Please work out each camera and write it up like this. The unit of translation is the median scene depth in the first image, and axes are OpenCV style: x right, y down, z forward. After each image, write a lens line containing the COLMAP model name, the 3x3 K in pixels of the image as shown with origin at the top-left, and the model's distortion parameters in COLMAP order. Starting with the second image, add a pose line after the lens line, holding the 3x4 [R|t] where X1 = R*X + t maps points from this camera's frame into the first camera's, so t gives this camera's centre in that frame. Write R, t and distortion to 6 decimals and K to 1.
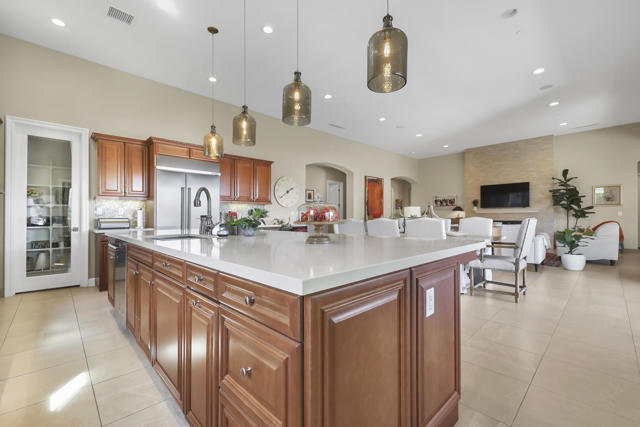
lens RADIAL K [[273.6, 0, 310.1], [0, 273.6, 216.8], [0, 0, 1]] dist [-0.001026, -0.000292]
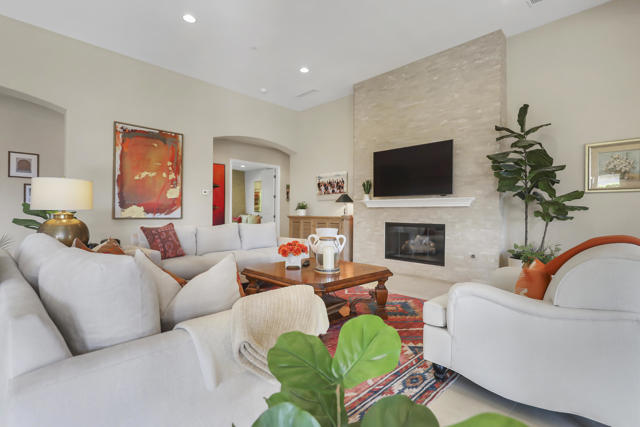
lens RADIAL K [[299.7, 0, 320.0], [0, 299.7, 213.5], [0, 0, 1]] dist [0.001866, 0.000269]
pose [[0.999086, 0.014459, 0.040237, 0.576662], [-0.014553, 0.999892, 0.002036, -0.001838], [-0.040204, -0.002620, 0.999188, 0.524151]]
